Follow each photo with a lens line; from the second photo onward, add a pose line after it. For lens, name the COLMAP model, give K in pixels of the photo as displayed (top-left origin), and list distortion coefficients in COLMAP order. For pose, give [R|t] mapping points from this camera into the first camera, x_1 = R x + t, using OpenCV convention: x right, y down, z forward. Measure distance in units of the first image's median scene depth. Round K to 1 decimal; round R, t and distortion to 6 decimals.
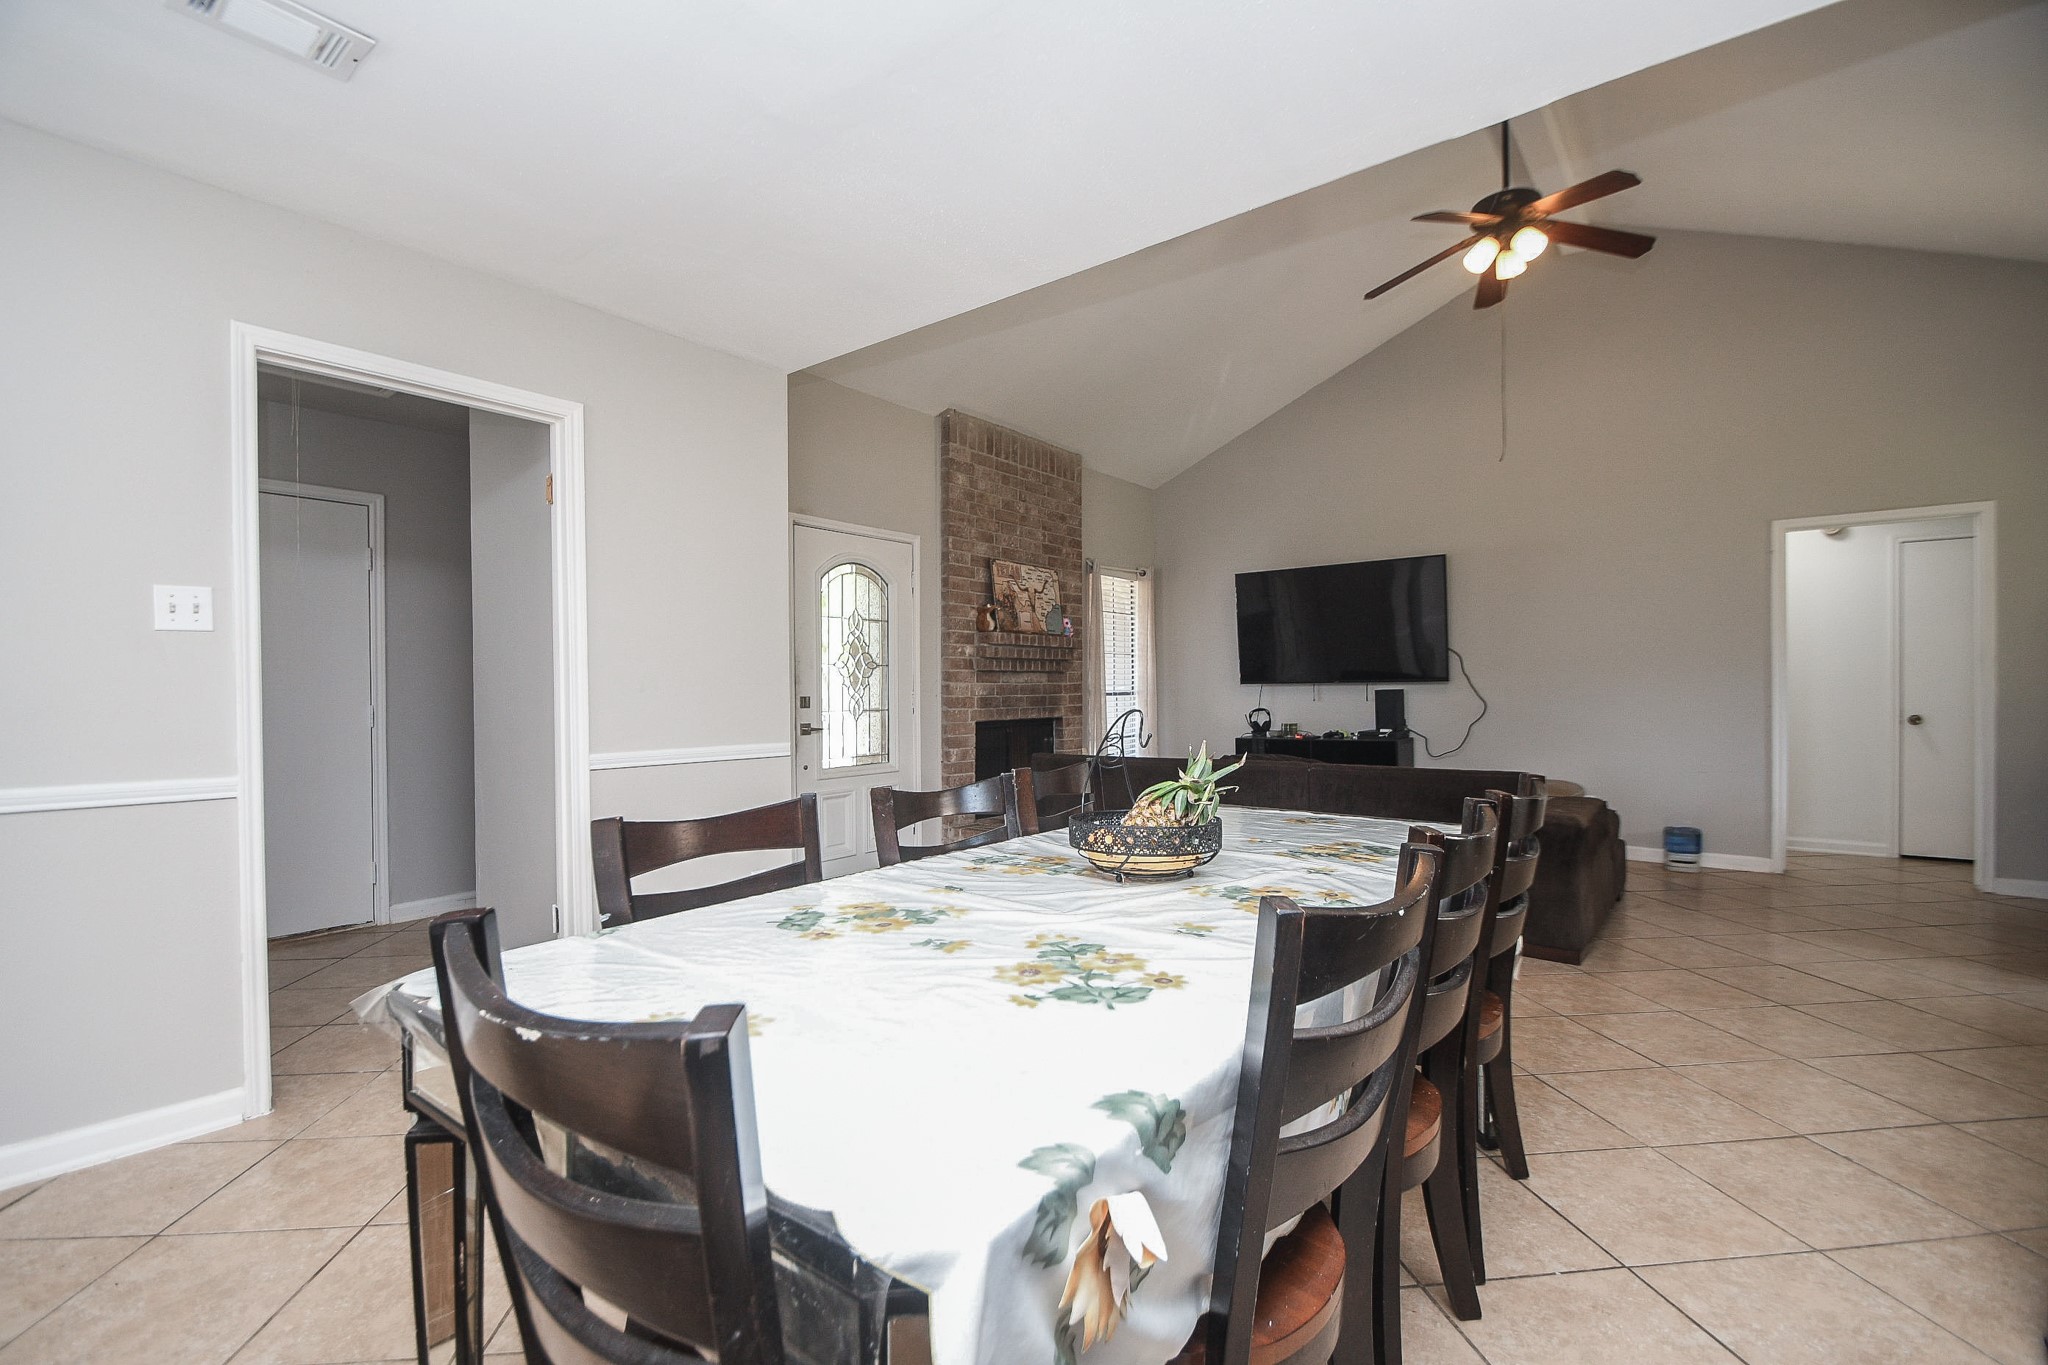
lens RADIAL K [[913.9, 0, 1024.0], [0, 913.9, 682.5], [0, 0, 1]] dist [0.014892, -0.014902]
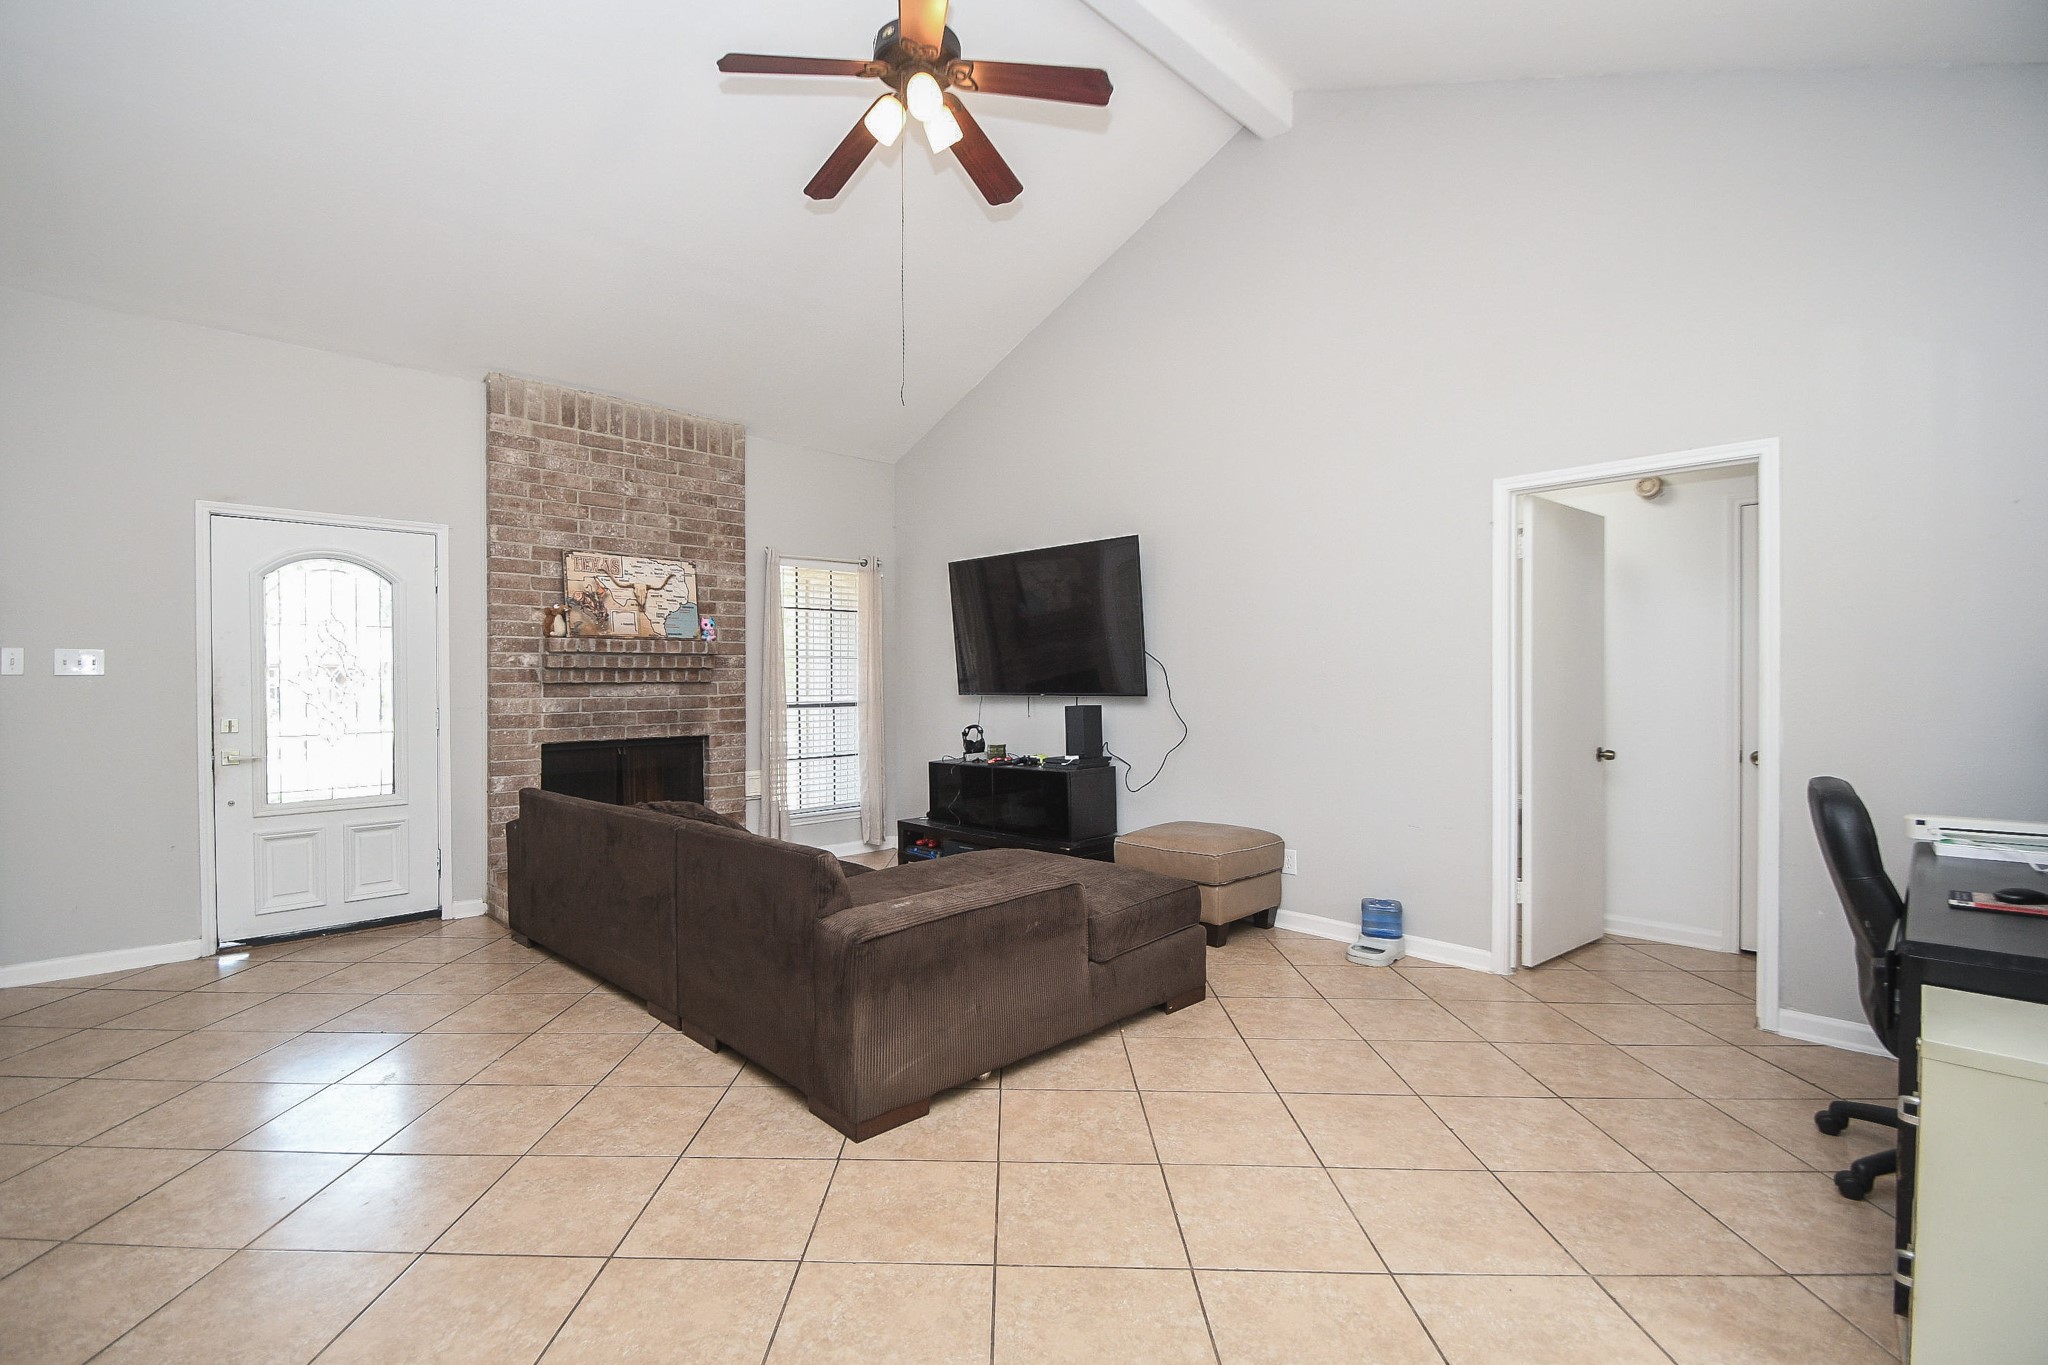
lens RADIAL K [[913.9, 0, 1024.0], [0, 913.9, 682.5], [0, 0, 1]] dist [0.014892, -0.014902]
pose [[0.989114, 0.000674, -0.147151, 0.491805], [0.000928, 0.999941, 0.010817, -0.021629], [0.147150, -0.010836, 0.989055, 0.218264]]
